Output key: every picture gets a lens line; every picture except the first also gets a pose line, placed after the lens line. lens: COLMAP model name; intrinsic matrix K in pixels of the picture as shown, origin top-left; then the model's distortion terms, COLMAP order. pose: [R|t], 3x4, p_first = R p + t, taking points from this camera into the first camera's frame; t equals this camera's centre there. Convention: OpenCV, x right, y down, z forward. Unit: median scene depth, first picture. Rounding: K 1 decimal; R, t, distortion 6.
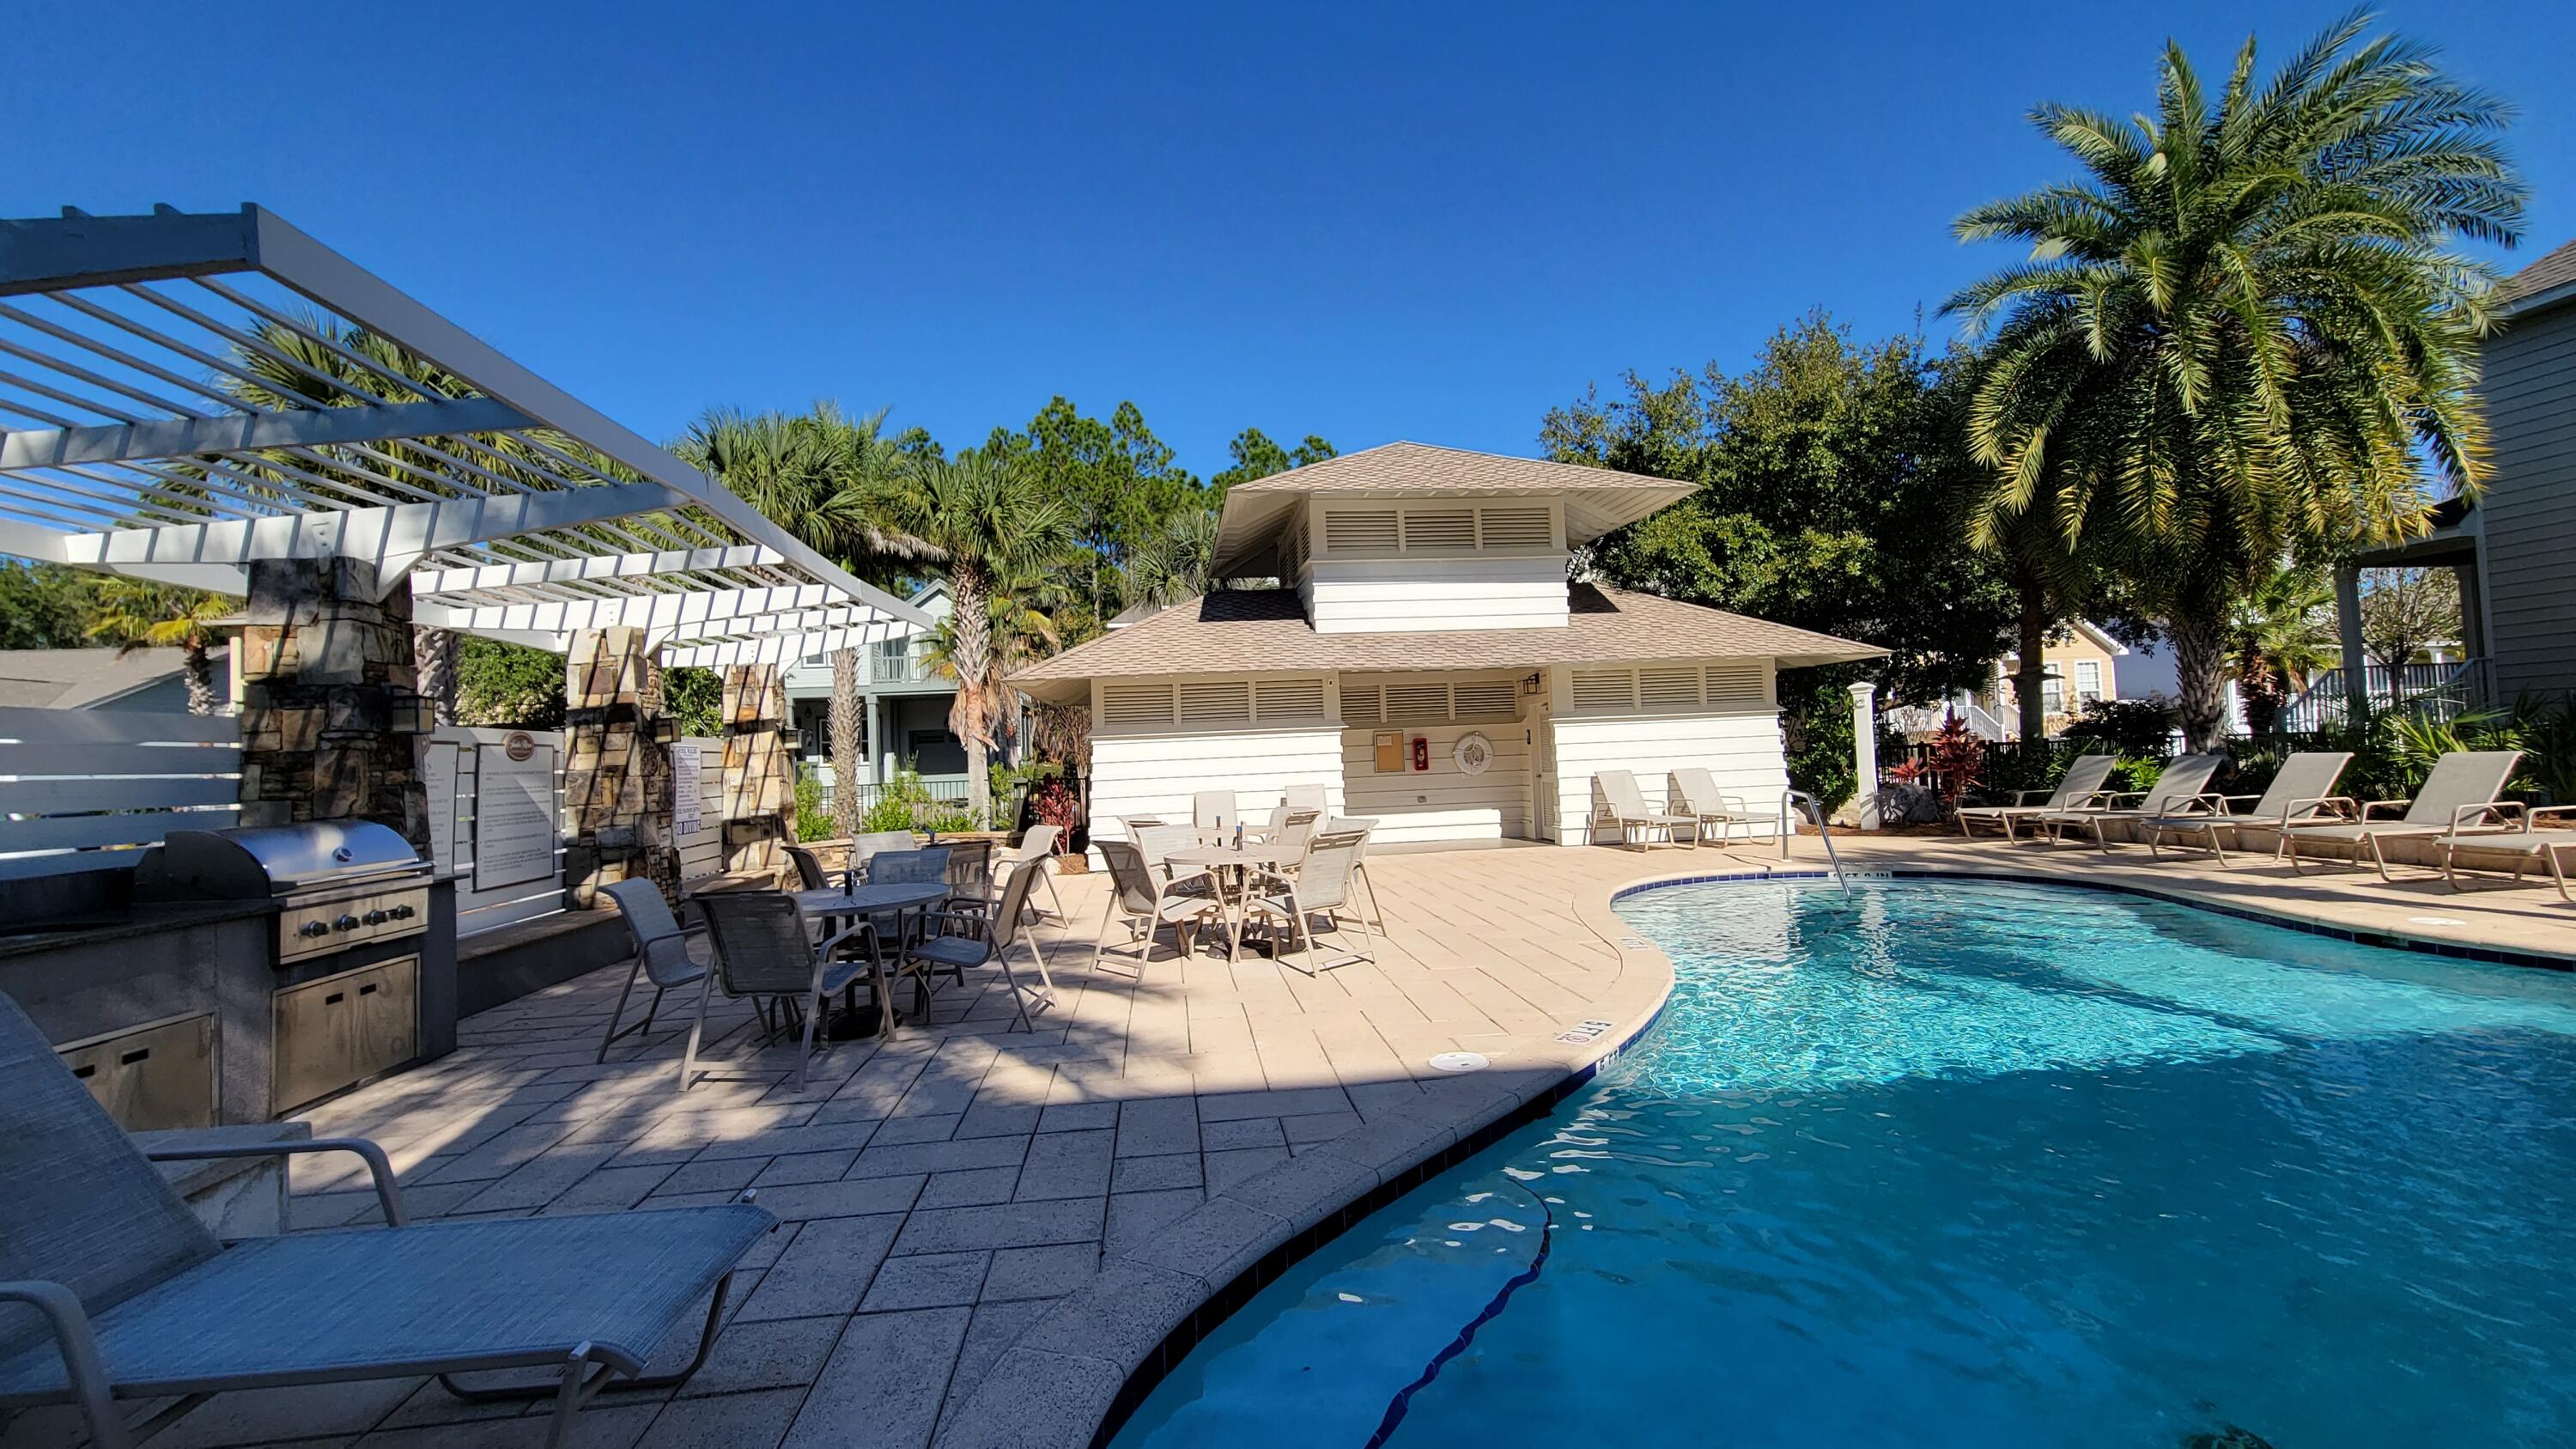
lens RADIAL K [[1053.4, 0, 1278.6], [0, 1053.4, 716.2], [0, 0, 1]] dist [0.002192, -0.001209]
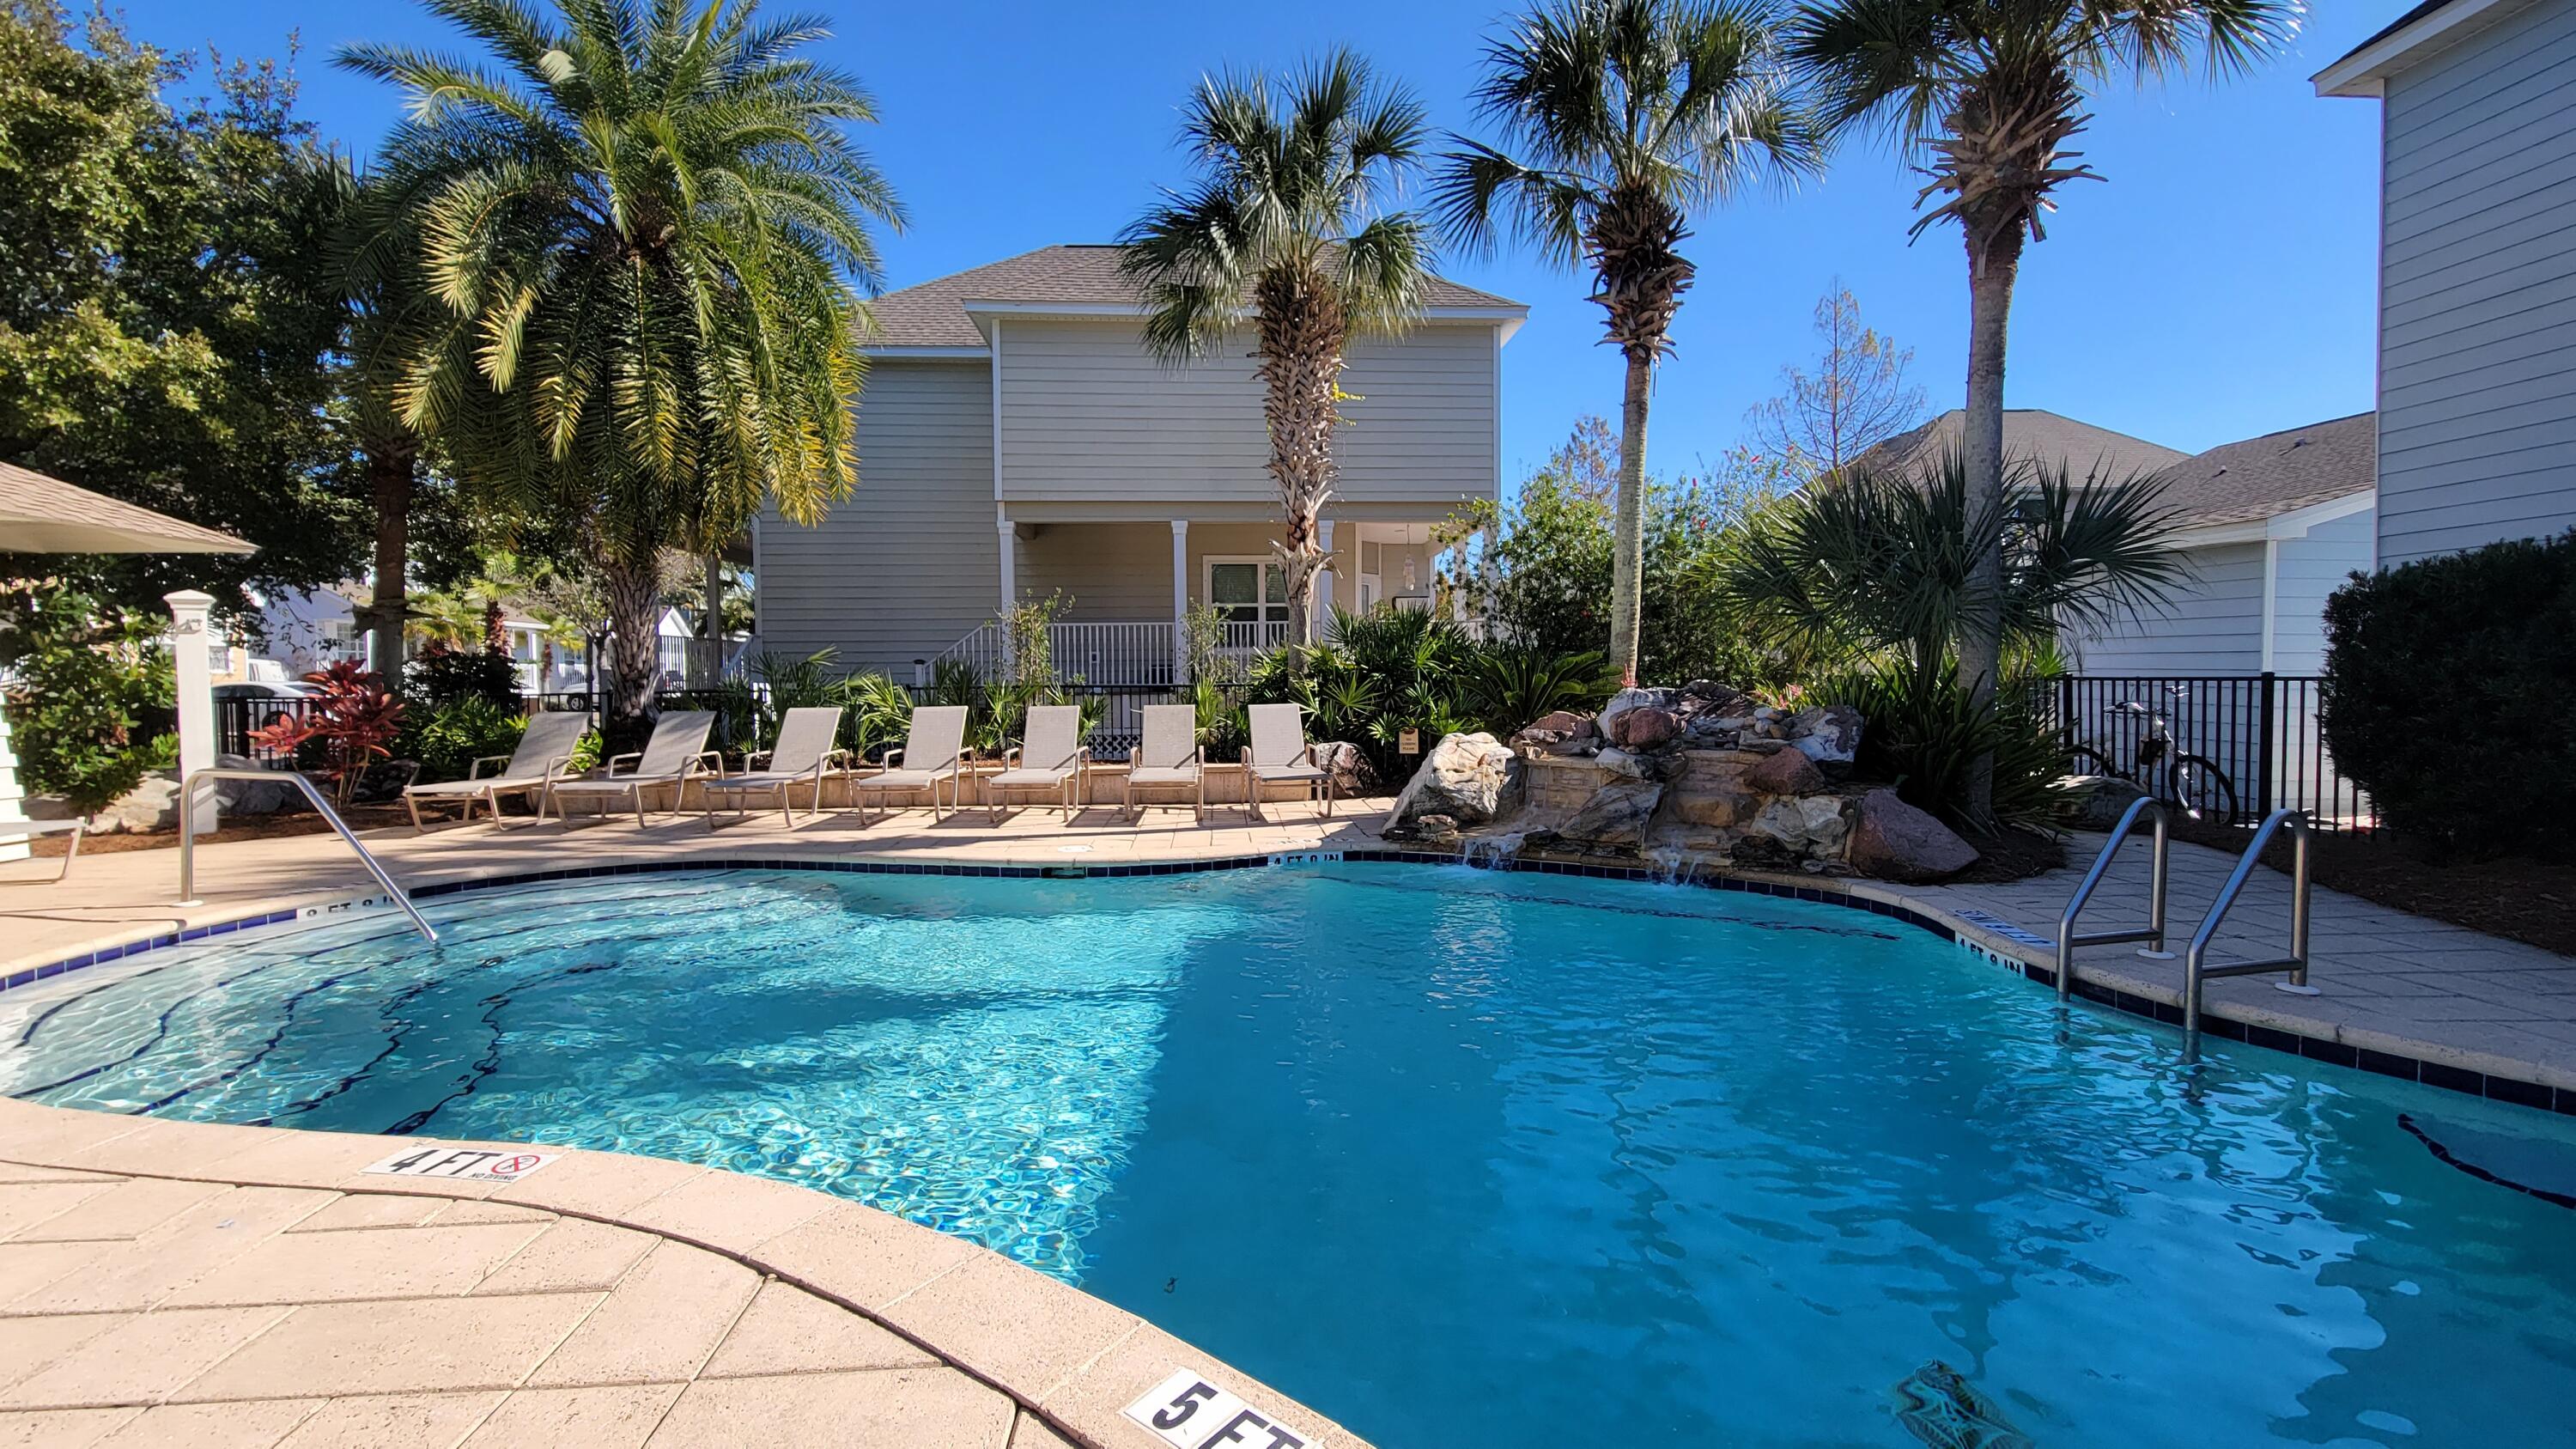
lens RADIAL K [[1053.4, 0, 1278.6], [0, 1053.4, 716.2], [0, 0, 1]] dist [0.002192, -0.001209]
pose [[0.040323, -0.001963, 0.999185, -0.031379], [-0.032782, 0.999457, 0.003287, 0.020521], [-0.998649, -0.032887, 0.040236, 0.404210]]
